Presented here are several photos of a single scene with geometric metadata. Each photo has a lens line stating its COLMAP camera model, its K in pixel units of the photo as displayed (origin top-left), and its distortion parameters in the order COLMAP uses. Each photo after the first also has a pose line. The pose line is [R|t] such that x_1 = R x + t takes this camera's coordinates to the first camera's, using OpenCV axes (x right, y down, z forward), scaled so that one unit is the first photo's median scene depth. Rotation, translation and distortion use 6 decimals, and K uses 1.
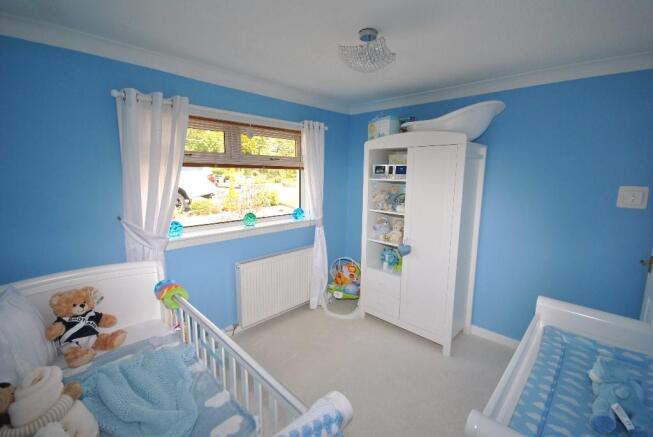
lens RADIAL K [[287.3, 0, 325.9], [0, 287.3, 217.0], [0, 0, 1]] dist [0.005402, -0.007217]
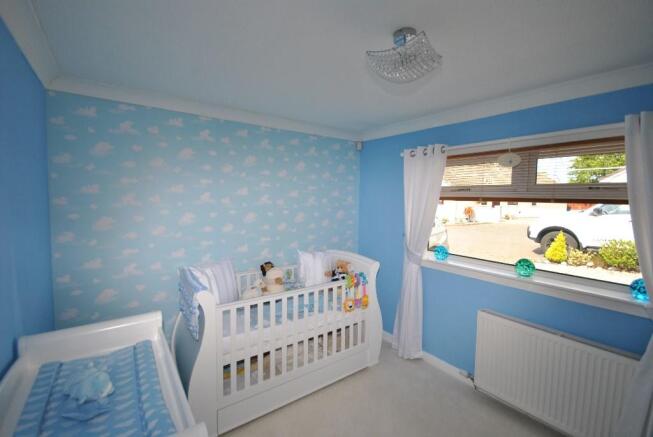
lens RADIAL K [[287.3, 0, 326.5], [0, 287.3, 216.8], [0, 0, 1]] dist [0.005402, -0.007217]
pose [[-0.159499, 0.040189, -0.986380, 1.158016], [-0.181261, 0.980992, 0.069280, -0.166792], [0.970415, 0.189842, -0.149183, 1.159376]]
